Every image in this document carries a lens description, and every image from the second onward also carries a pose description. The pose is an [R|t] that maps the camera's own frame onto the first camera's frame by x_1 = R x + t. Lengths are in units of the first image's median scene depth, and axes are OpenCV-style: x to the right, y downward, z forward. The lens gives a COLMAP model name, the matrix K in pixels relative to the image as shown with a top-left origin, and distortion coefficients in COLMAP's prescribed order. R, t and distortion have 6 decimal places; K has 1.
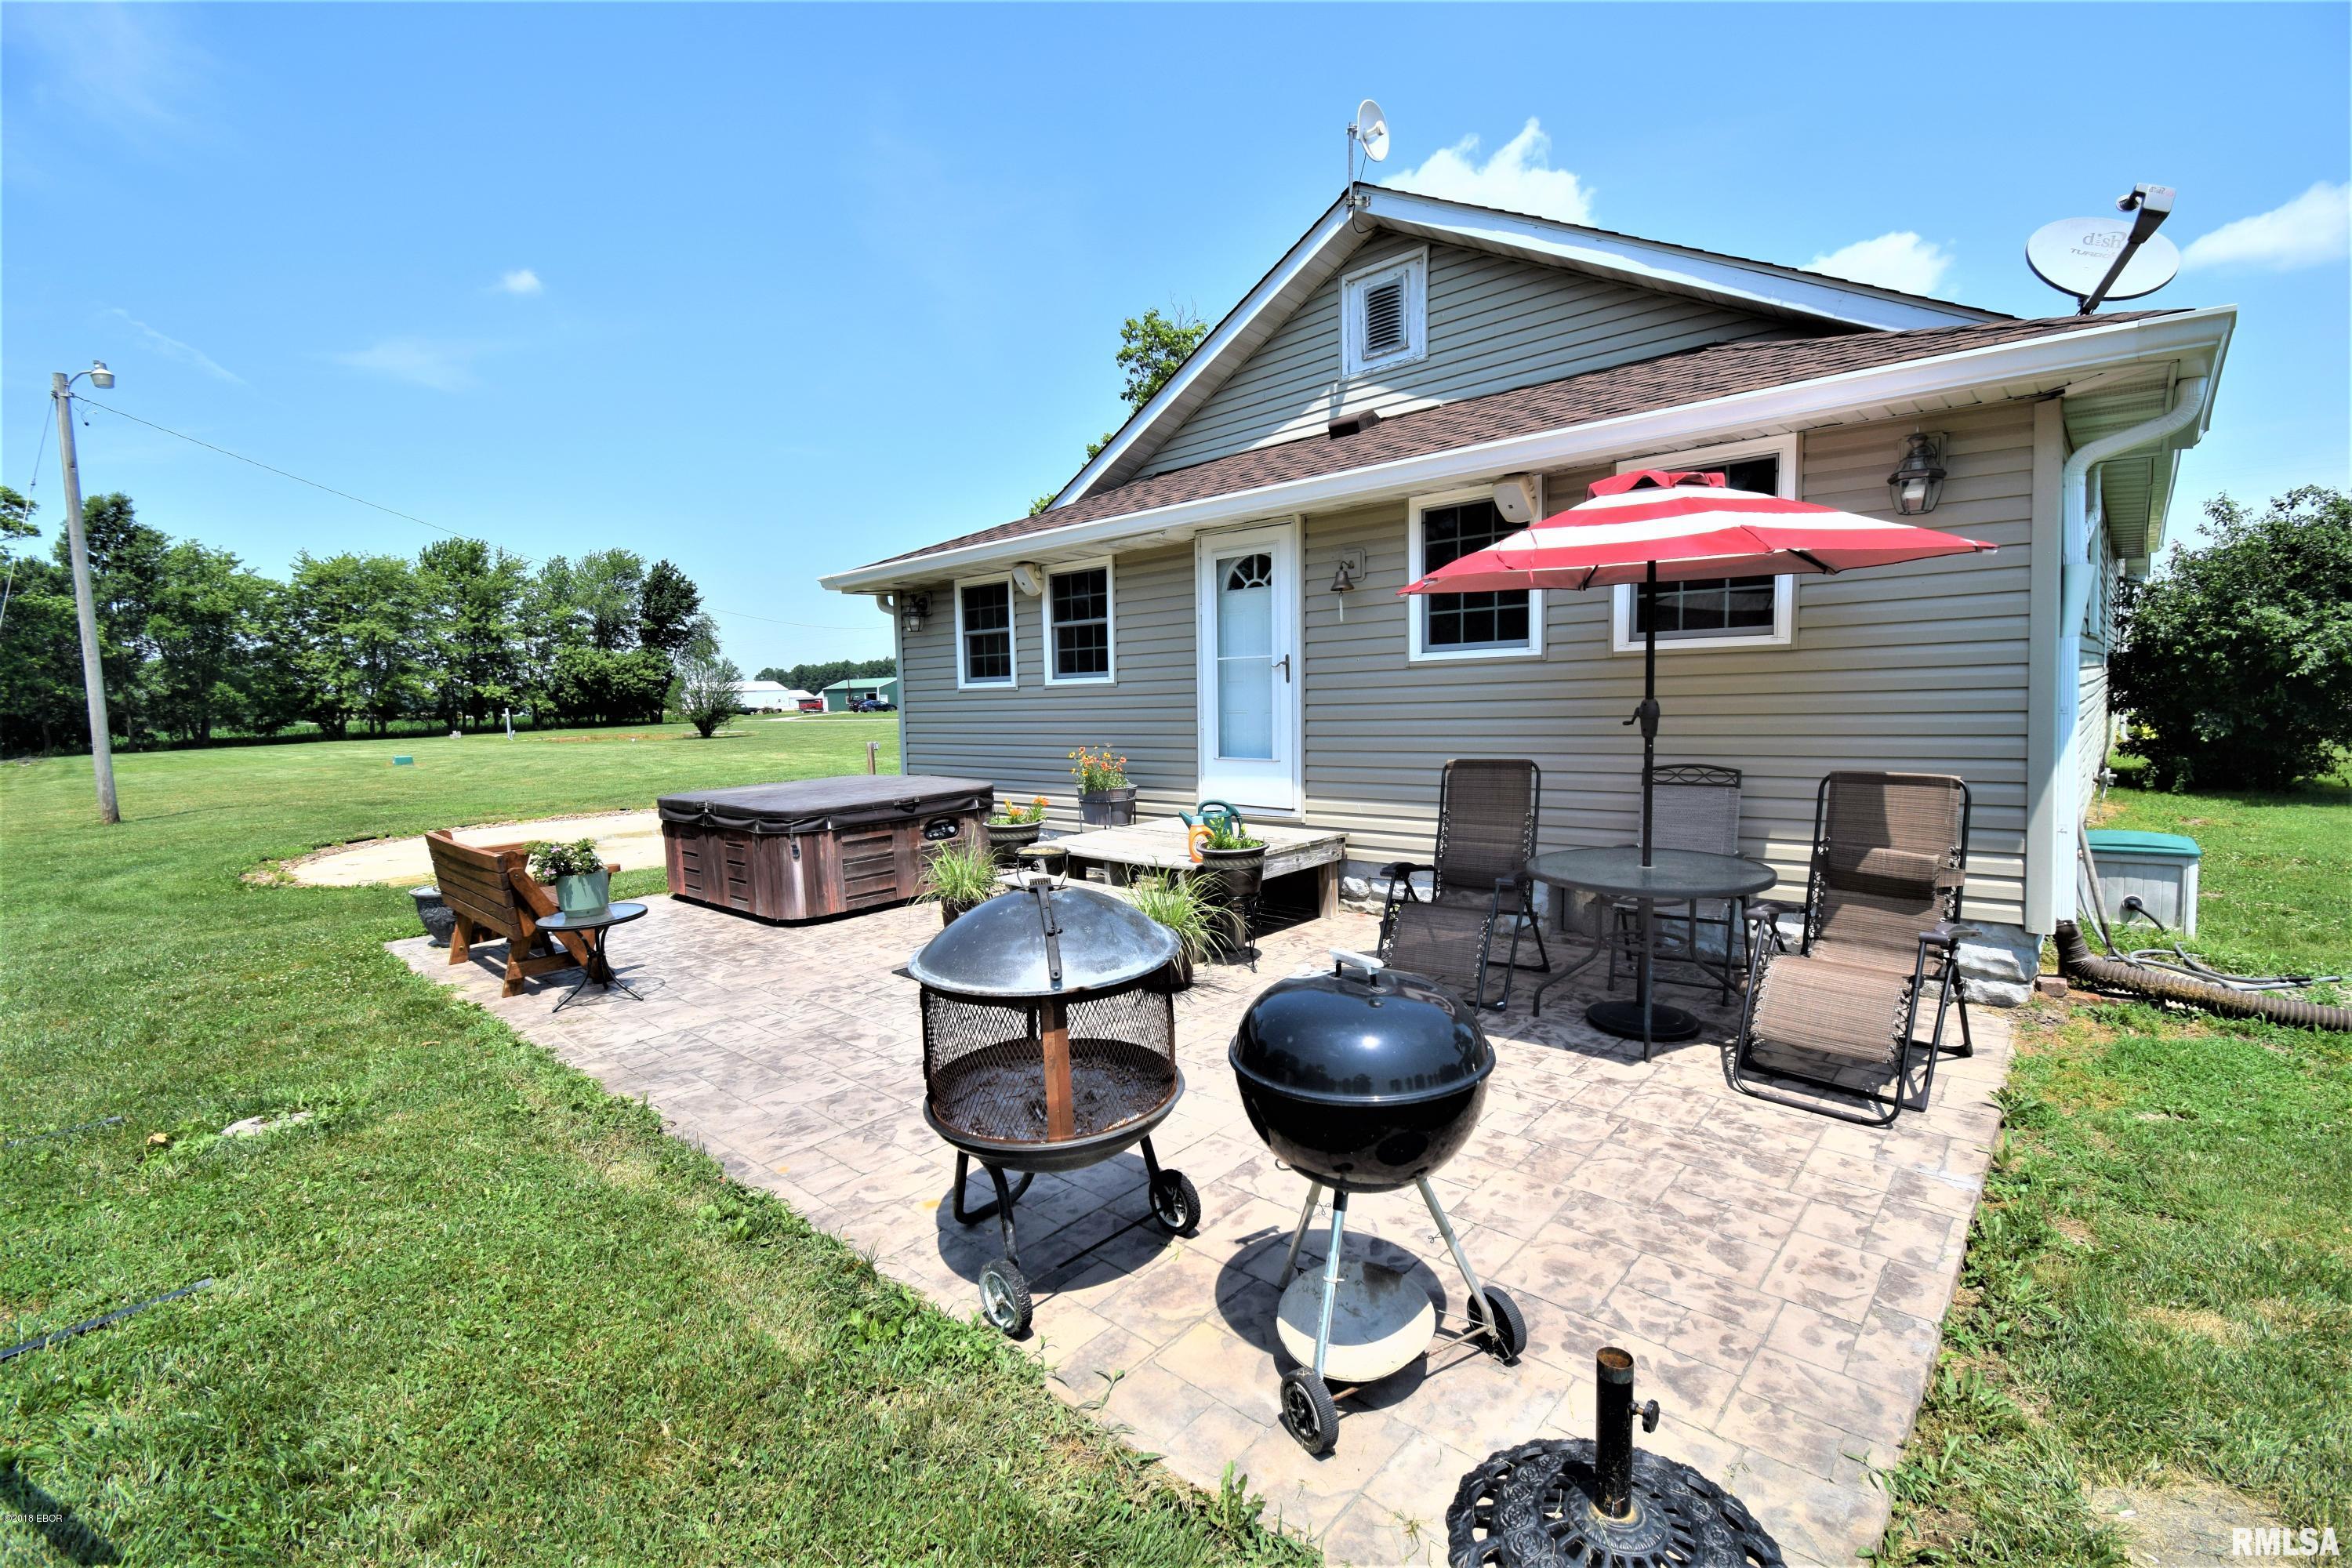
lens RADIAL K [[1040.0, 0, 1182.8], [0, 1040.0, 780.9], [0, 0, 1]] dist [0.023463, -0.029337]
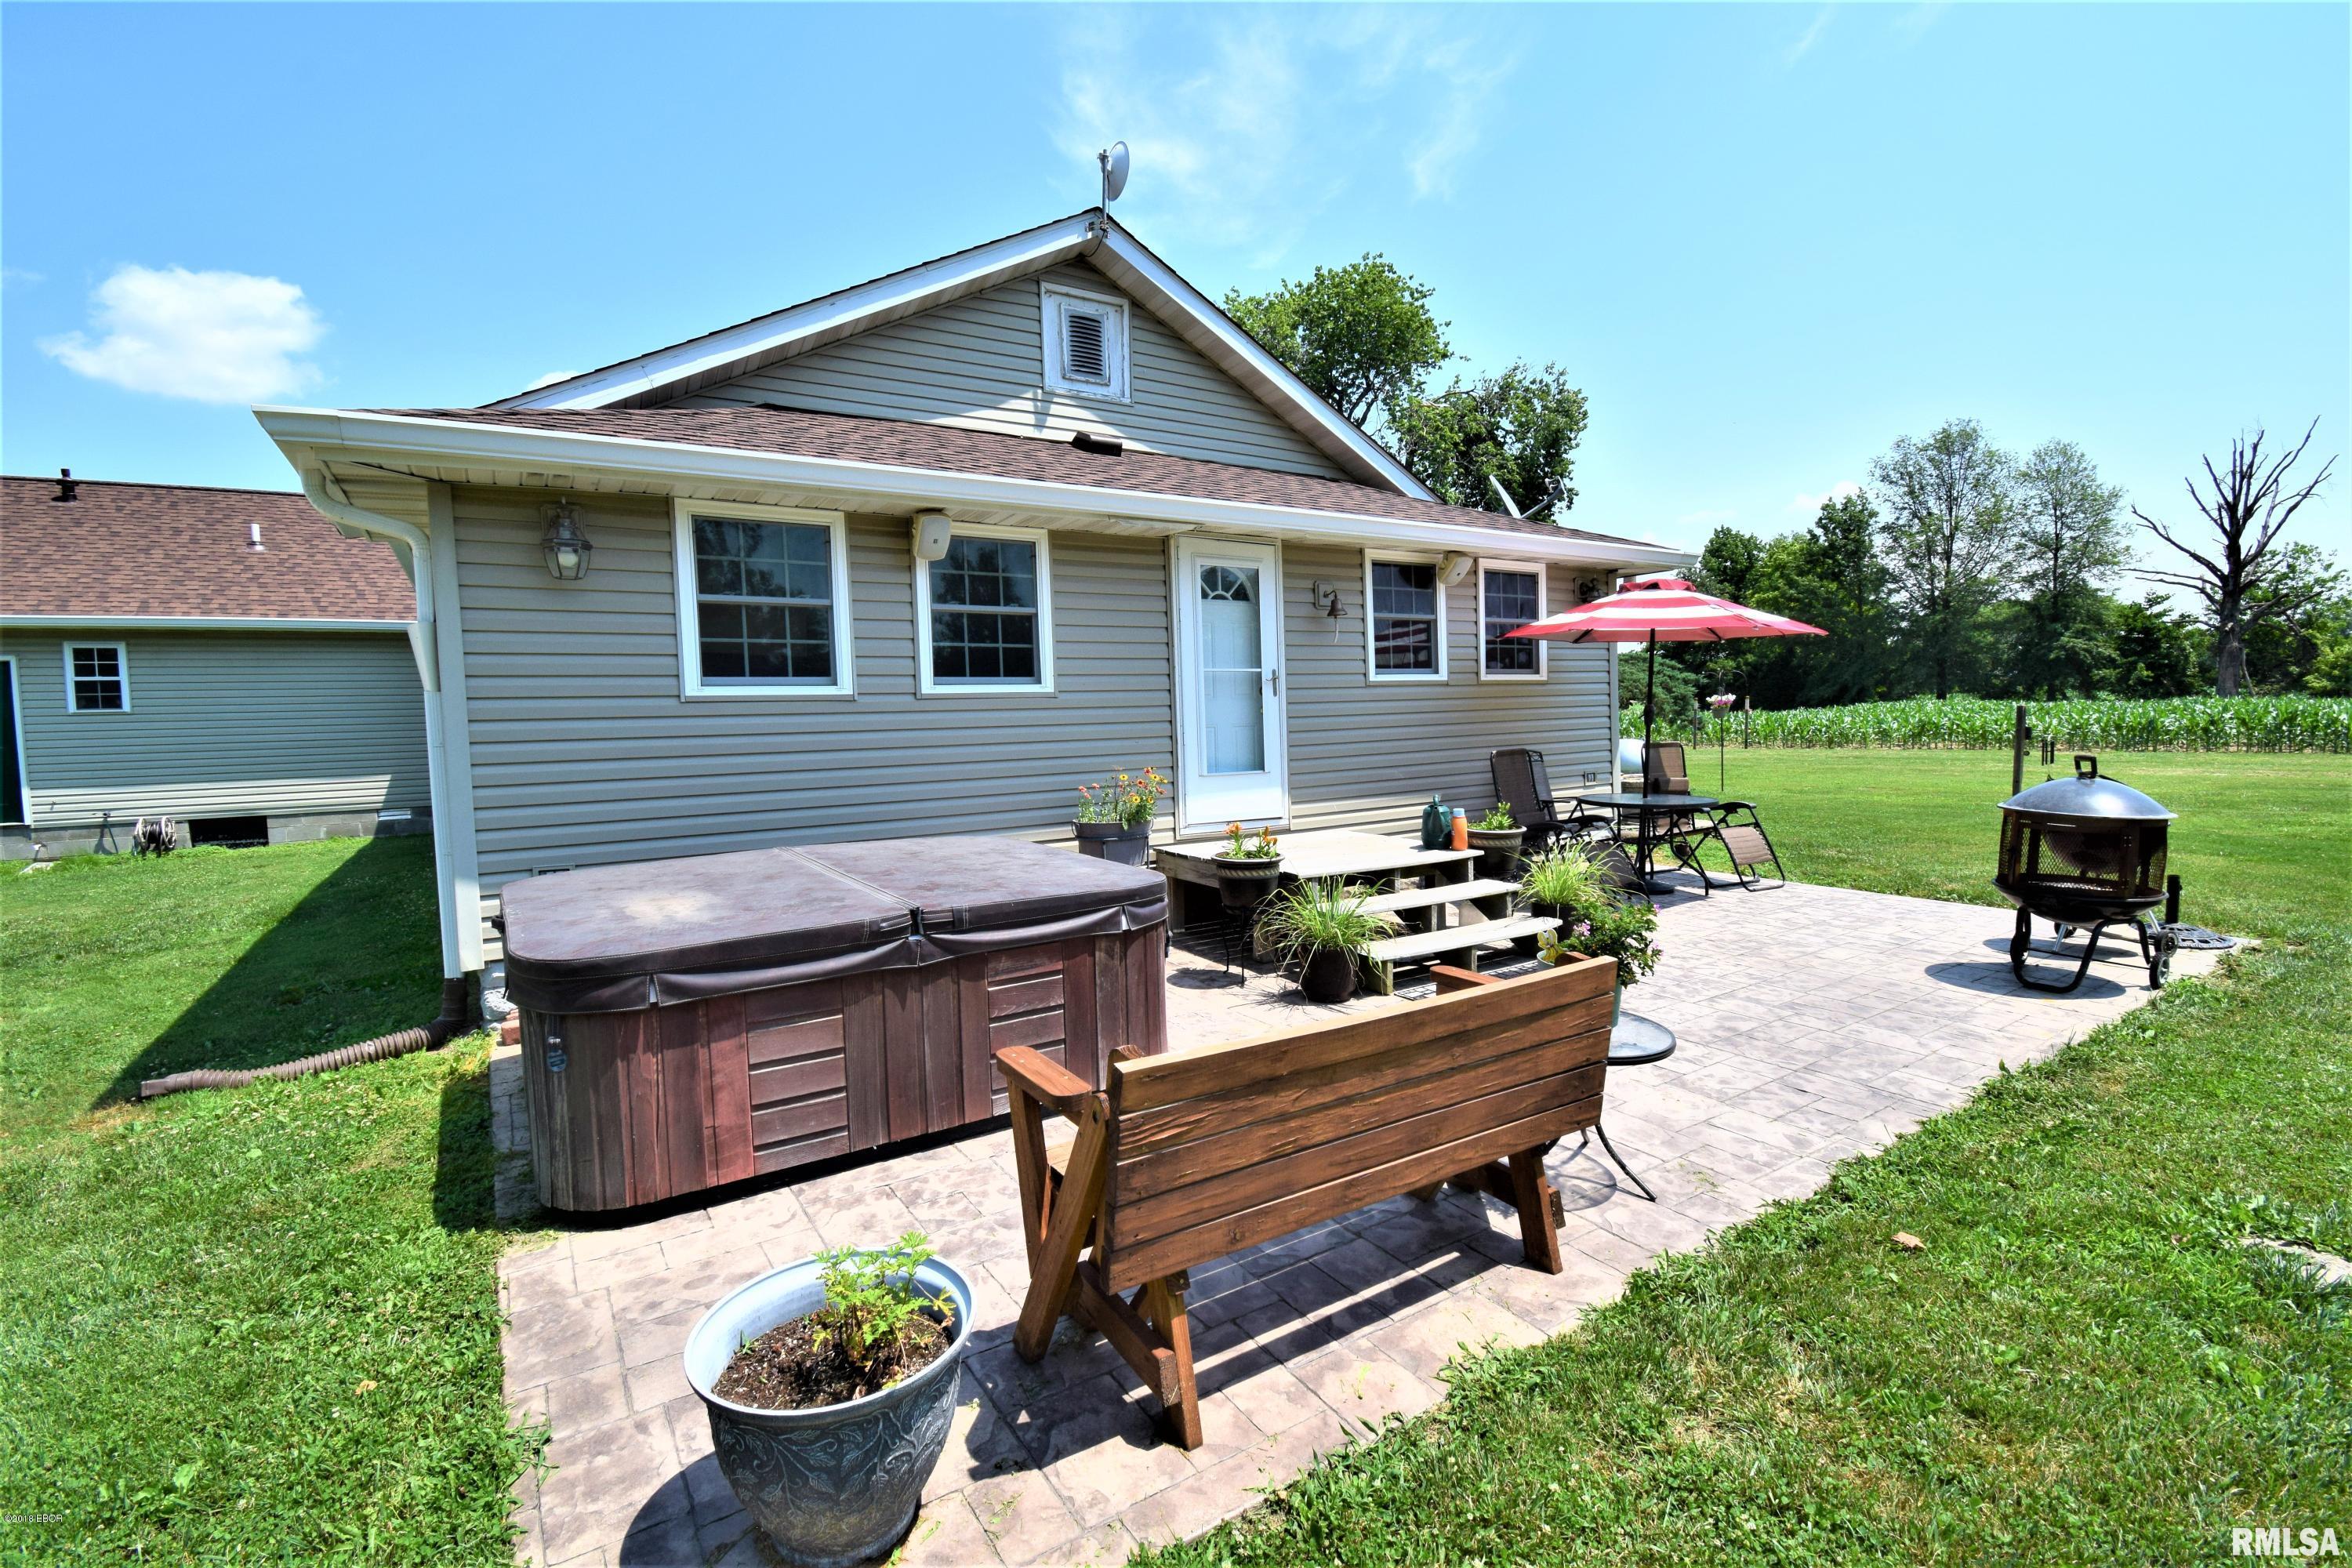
lens RADIAL K [[1040.0, 0, 1182.8], [0, 1040.0, 780.9], [0, 0, 1]] dist [0.023463, -0.029337]
pose [[0.246357, -0.037430, 0.968456, -0.792149], [0.101159, 0.994789, 0.012715, -0.027495], [-0.963885, 0.094836, 0.248859, 0.707589]]
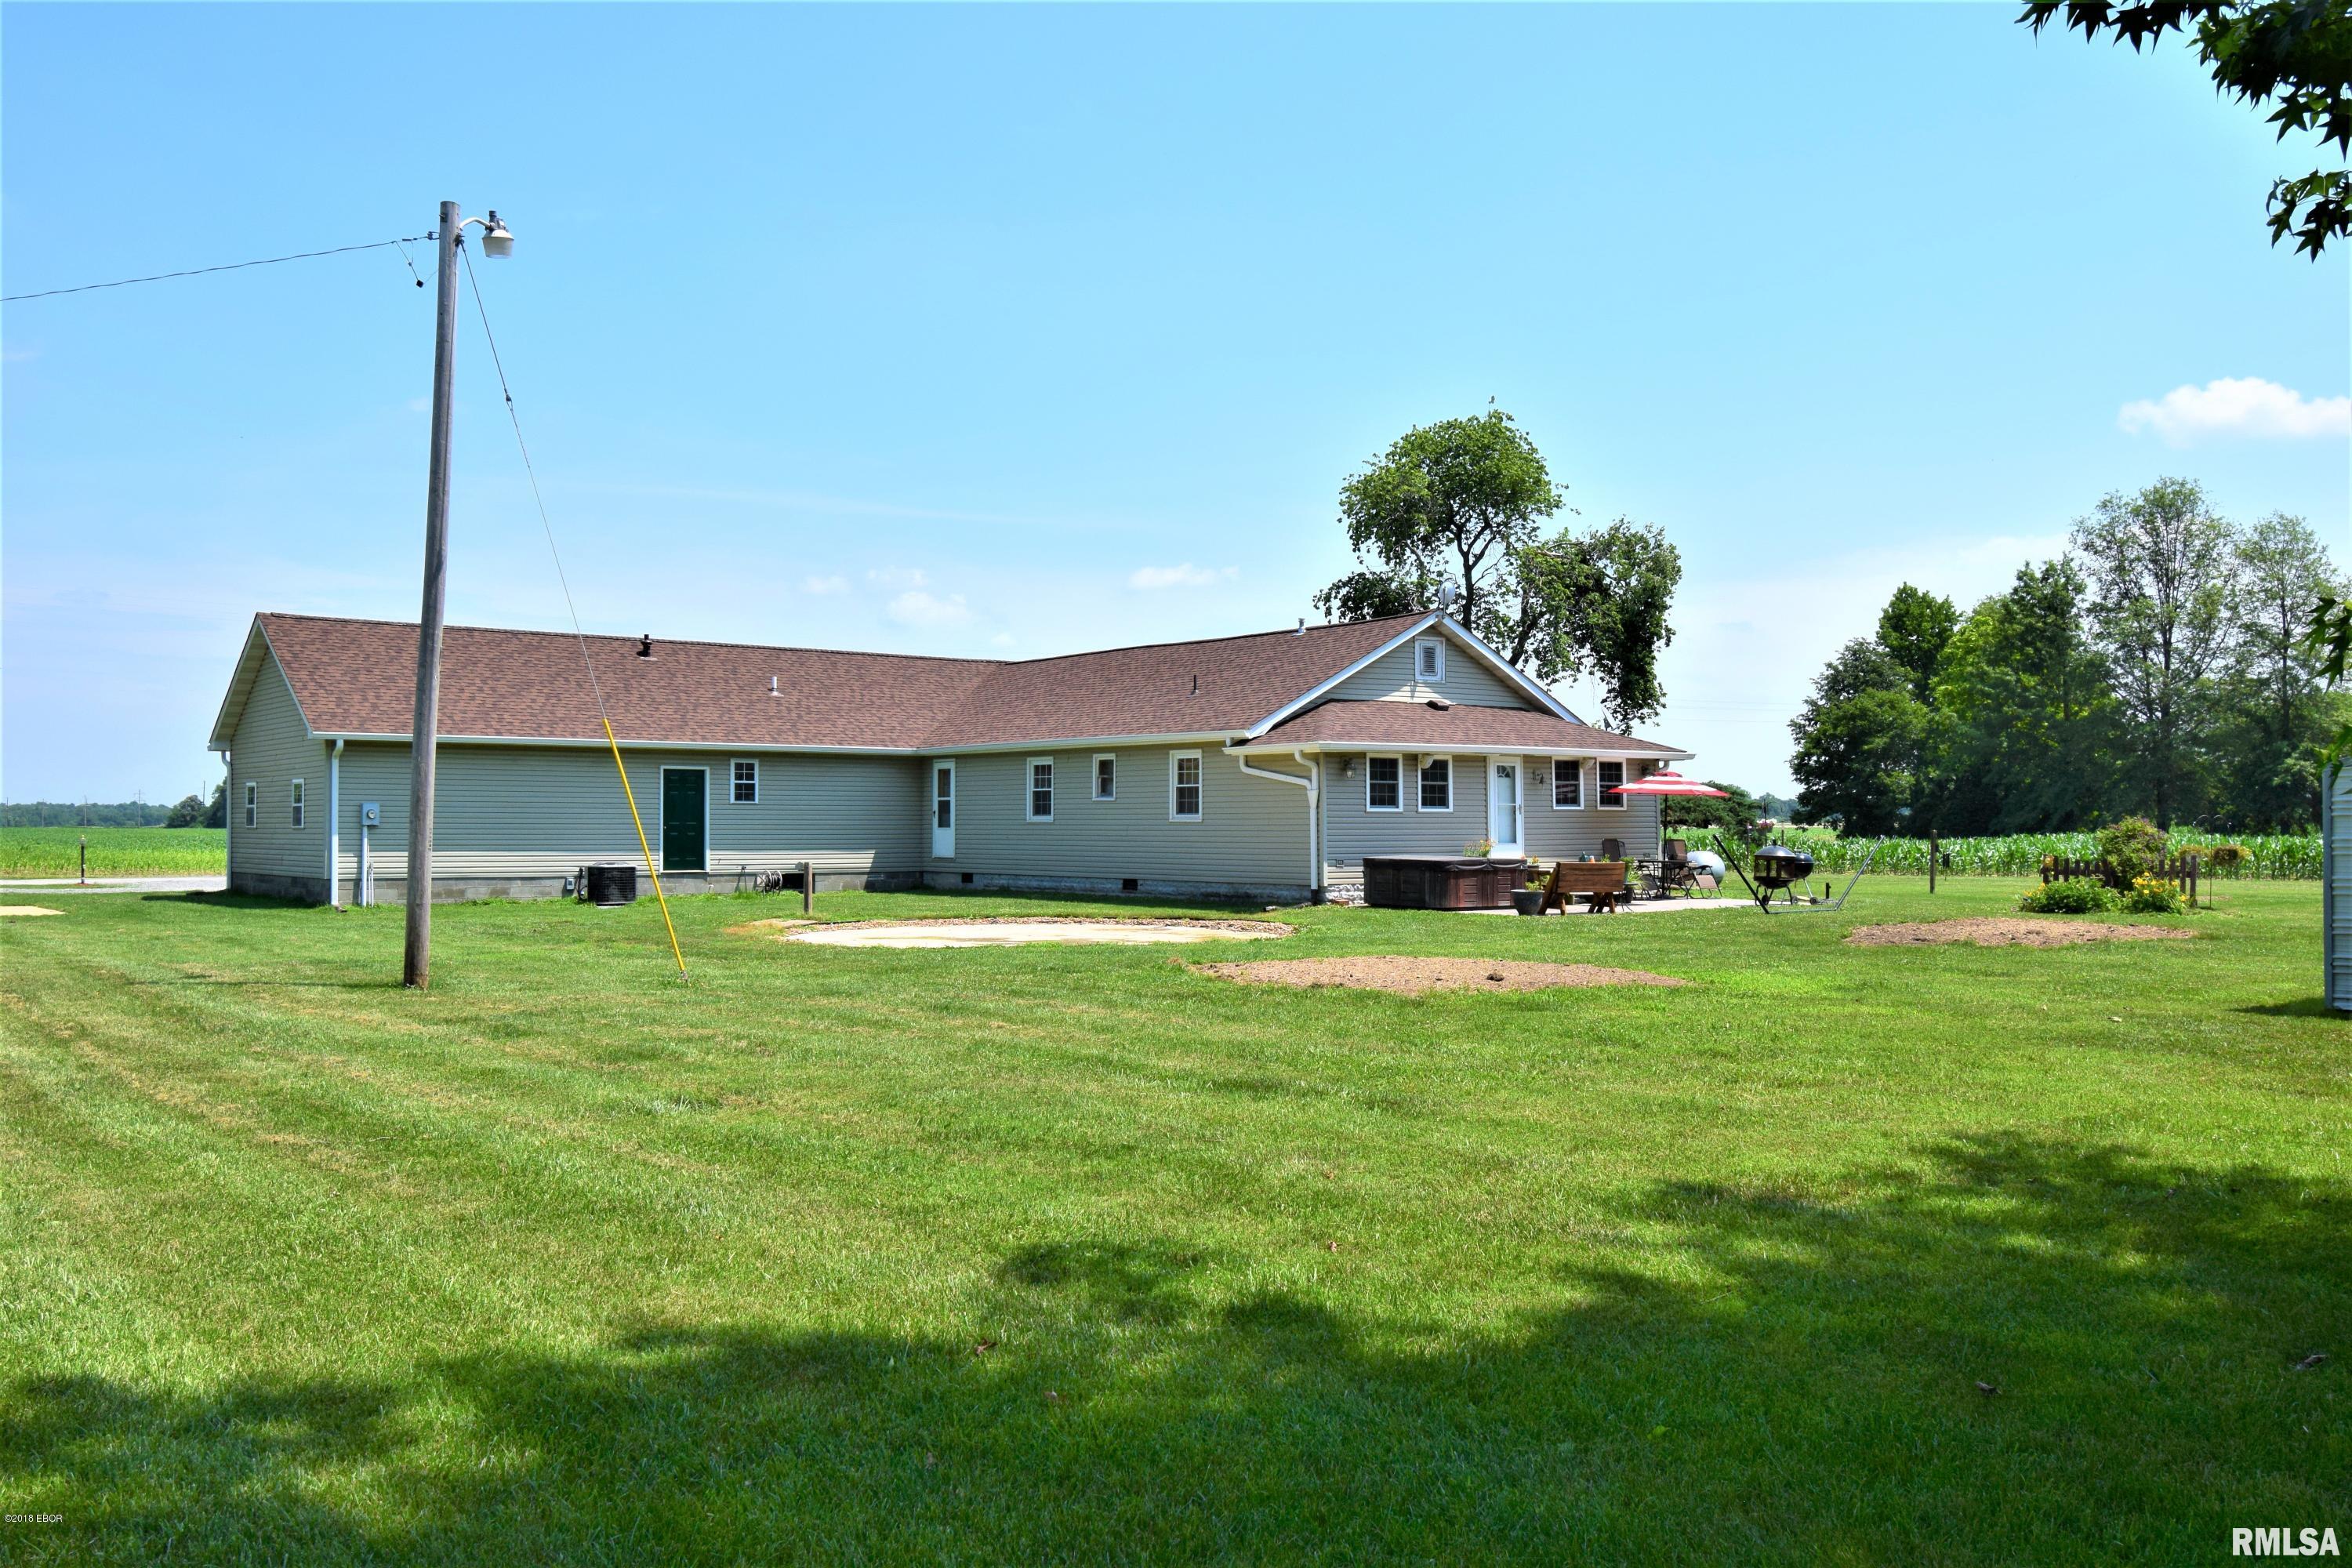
lens RADIAL K [[2050.5, 0, 1176.0], [0, 2050.5, 784.0], [0, 0, 1]] dist [-0.013197, -0.004739]
pose [[0.158985, 0.052452, 0.985887, -4.434447], [0.079731, 0.994644, -0.065776, 0.085391], [-0.984056, 0.089063, 0.153952, 0.890568]]
